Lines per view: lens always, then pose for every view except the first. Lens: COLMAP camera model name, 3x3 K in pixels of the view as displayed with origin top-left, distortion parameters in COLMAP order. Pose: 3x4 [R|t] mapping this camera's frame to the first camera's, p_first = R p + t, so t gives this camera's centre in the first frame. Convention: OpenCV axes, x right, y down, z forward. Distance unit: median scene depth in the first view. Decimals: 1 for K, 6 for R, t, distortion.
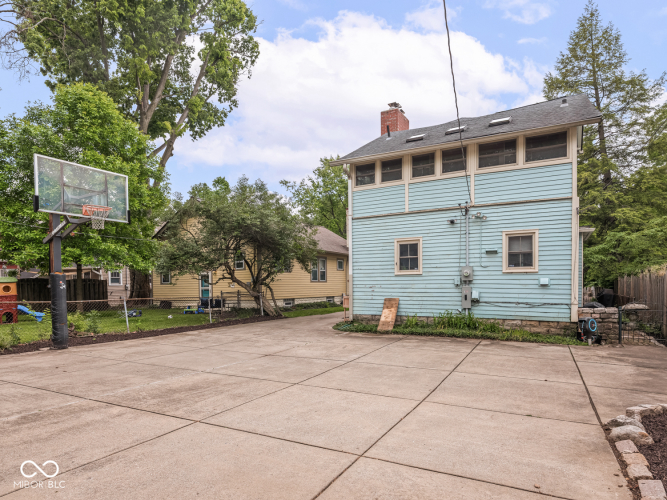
lens RADIAL K [[399.0, 0, 315.5], [0, 399.0, 305.9], [0, 0, 1]] dist [0.004210, -0.002072]
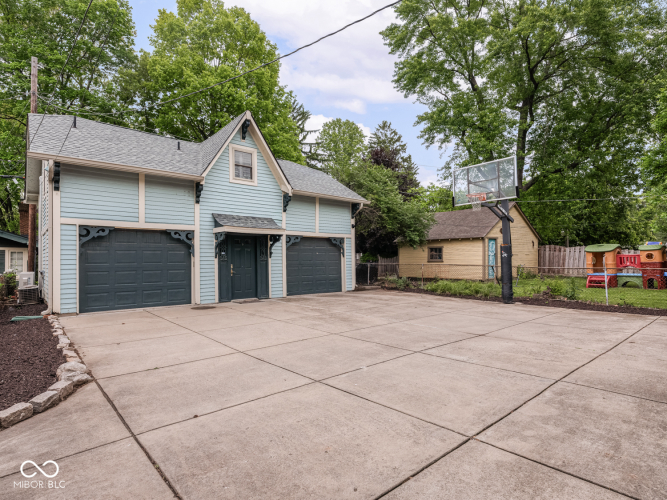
lens RADIAL K [[363.9, 0, 331.5], [0, 363.9, 251.1], [0, 0, 1]] dist [0.003555, 0.000177]
pose [[-0.343740, -0.017647, -0.938899, 0.523095], [-0.032355, 0.999452, -0.006940, -0.028472], [0.938507, 0.027992, -0.344123, 0.705440]]
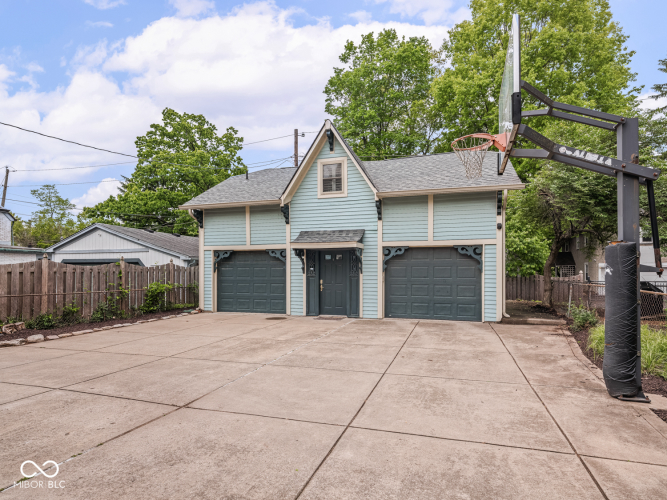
lens RADIAL K [[363.9, 0, 336.4], [0, 363.9, 278.3], [0, 0, 1]] dist [0.003555, 0.000177]
pose [[-0.978934, 0.001175, -0.204172, -0.162847], [-0.008953, 0.998774, 0.048677, -0.044108], [0.203979, 0.049480, -0.977724, 1.103754]]
